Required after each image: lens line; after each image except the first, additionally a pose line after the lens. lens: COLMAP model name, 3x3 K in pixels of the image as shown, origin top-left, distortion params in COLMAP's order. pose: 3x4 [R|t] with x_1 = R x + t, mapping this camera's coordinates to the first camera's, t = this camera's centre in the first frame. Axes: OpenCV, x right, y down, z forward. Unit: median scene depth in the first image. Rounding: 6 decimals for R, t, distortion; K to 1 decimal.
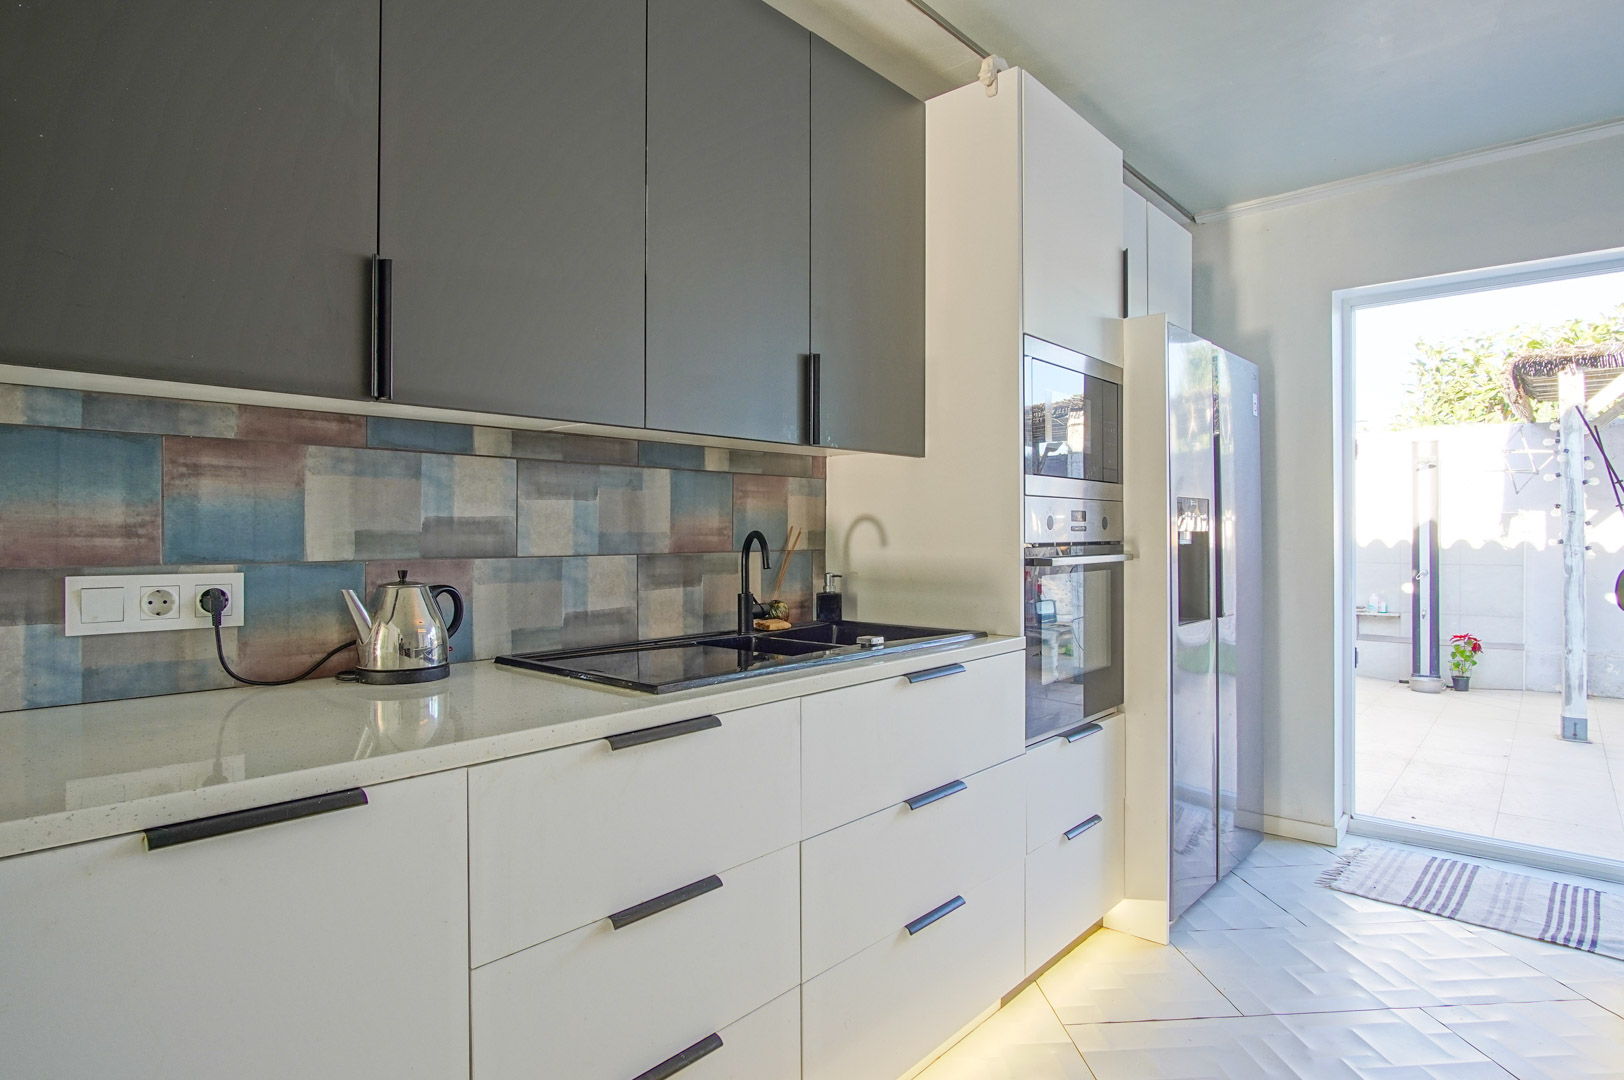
lens RADIAL K [[874.0, 0, 803.8], [0, 874.0, 535.9], [0, 0, 1]] dist [-0.027545, 0.005710]
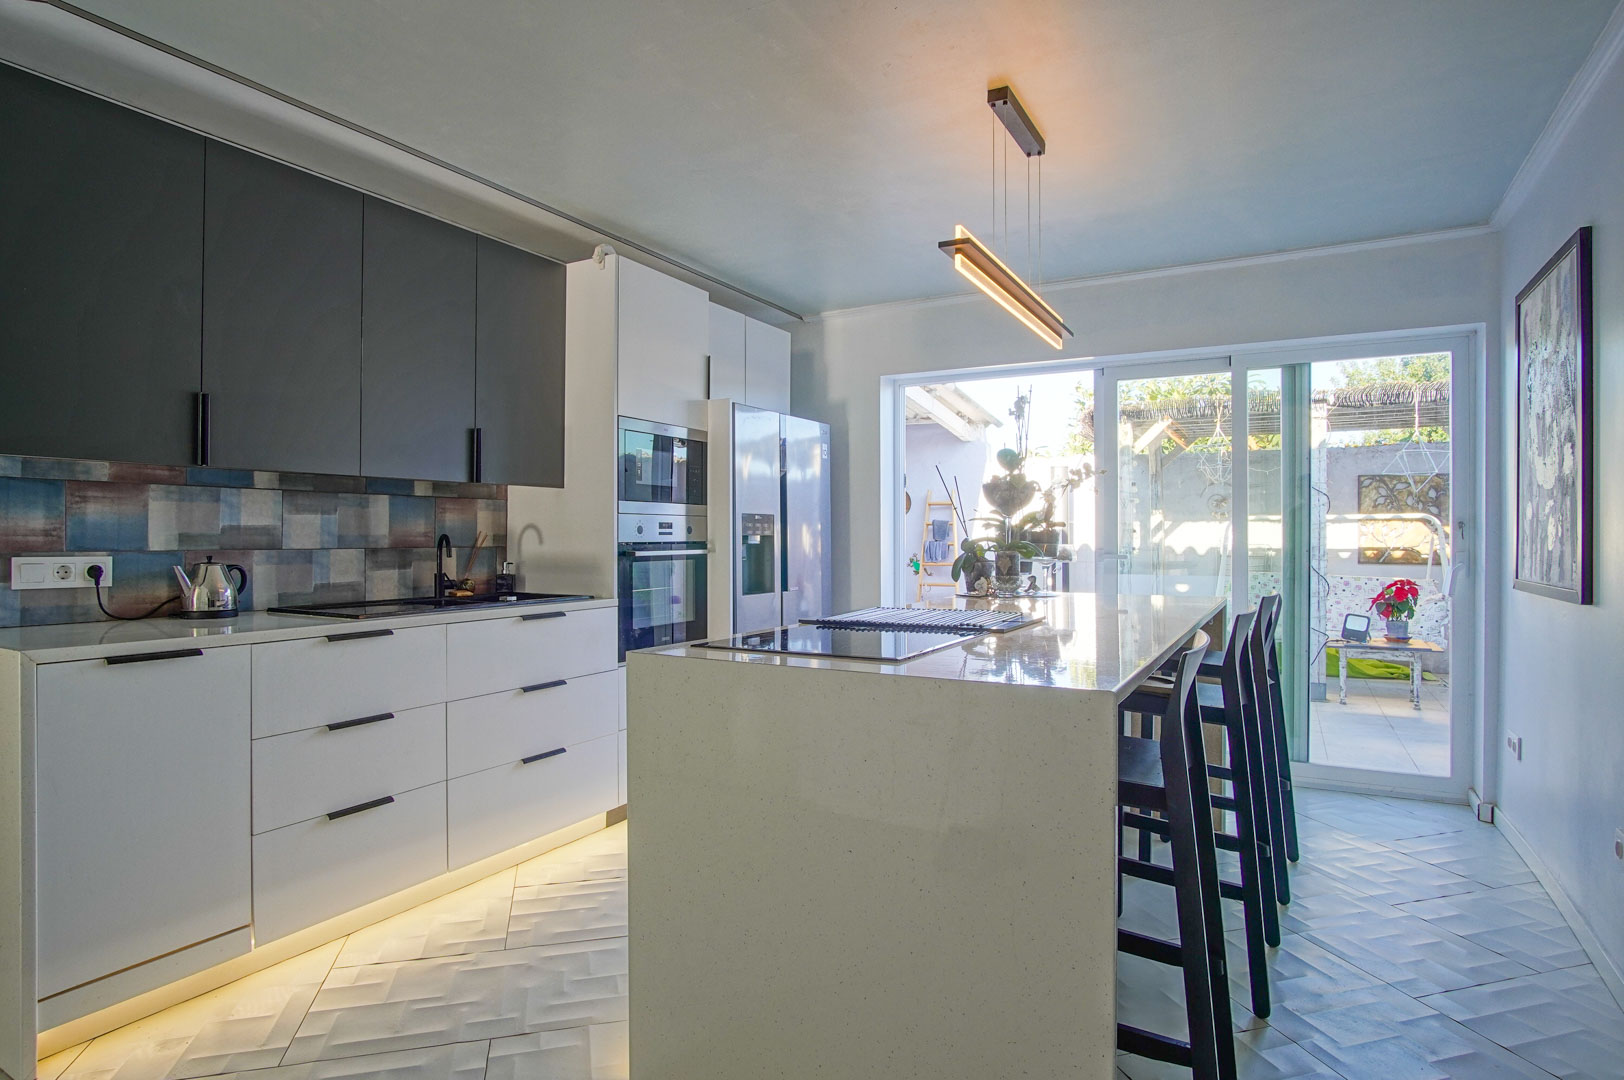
lens RADIAL K [[874.0, 0, 803.8], [0, 874.0, 535.9], [0, 0, 1]] dist [-0.027545, 0.005710]
pose [[0.978237, 0.004460, 0.207441, 0.293320], [-0.003756, 0.999986, -0.003788, 0.001205], [-0.207454, 0.002927, 0.978240, -0.799752]]
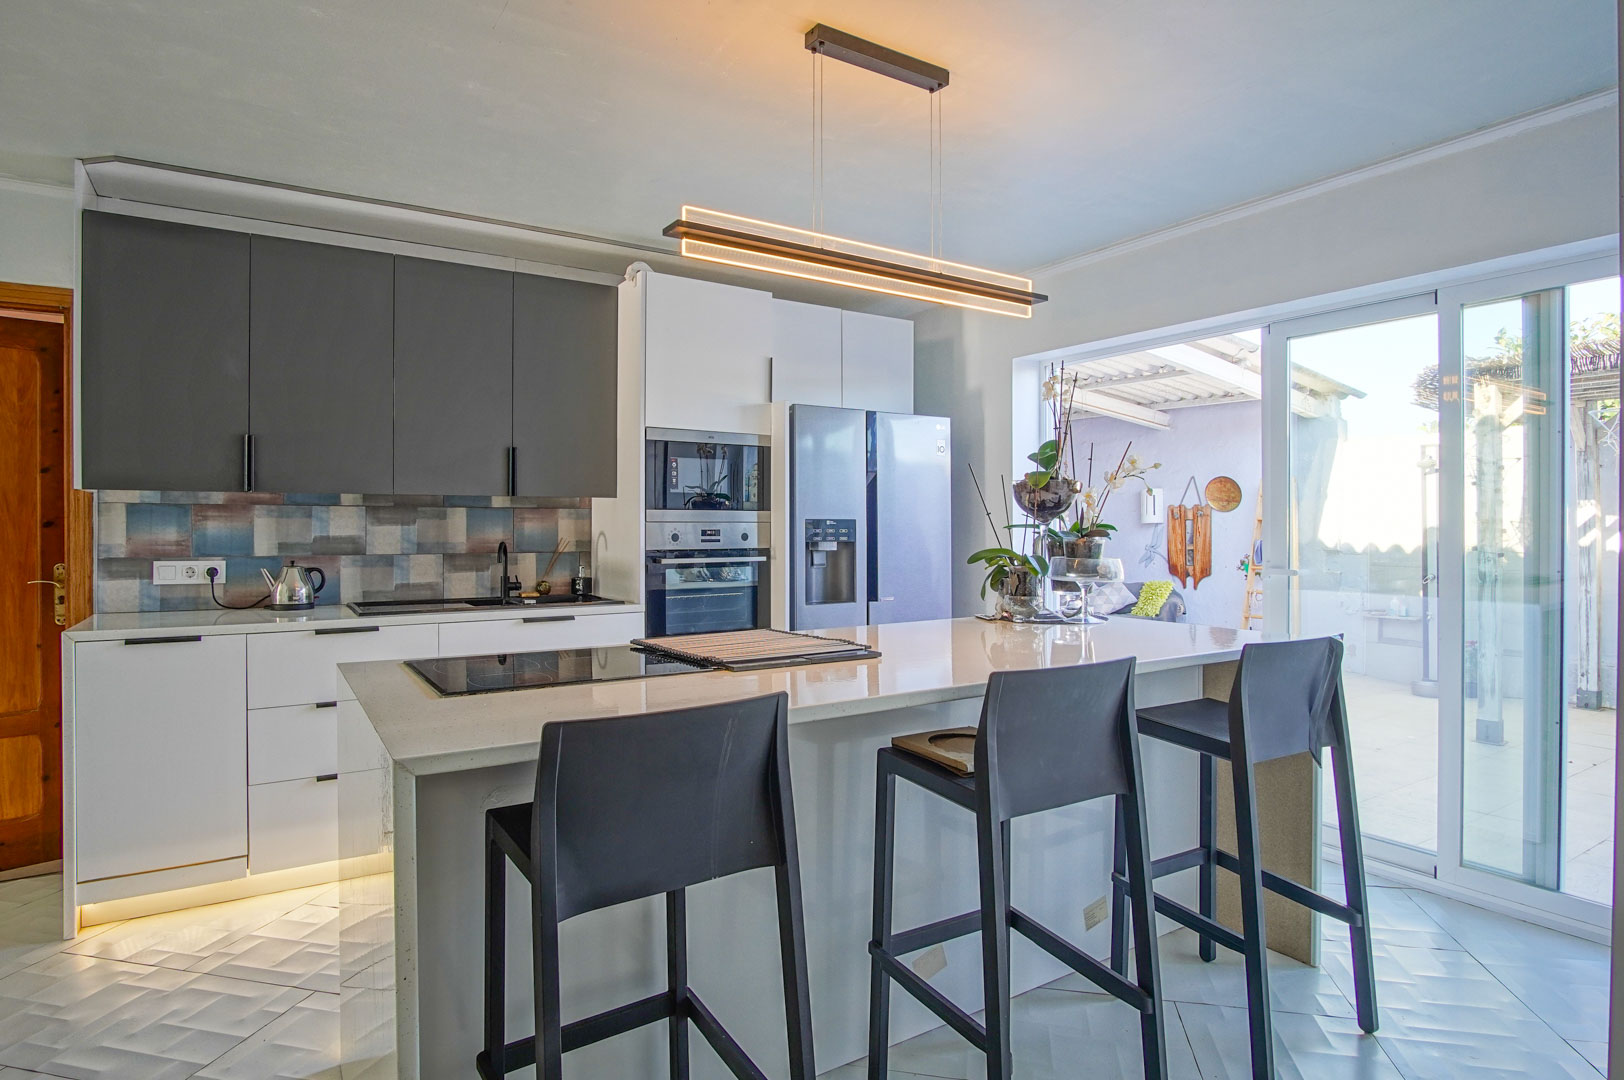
lens RADIAL K [[874.0, 0, 803.8], [0, 874.0, 535.9], [0, 0, 1]] dist [-0.027545, 0.005710]
pose [[0.961150, 0.006789, -0.275944, 1.178100], [-0.004586, 0.999952, 0.008627, -0.040881], [0.275989, -0.007026, 0.961135, -0.643213]]
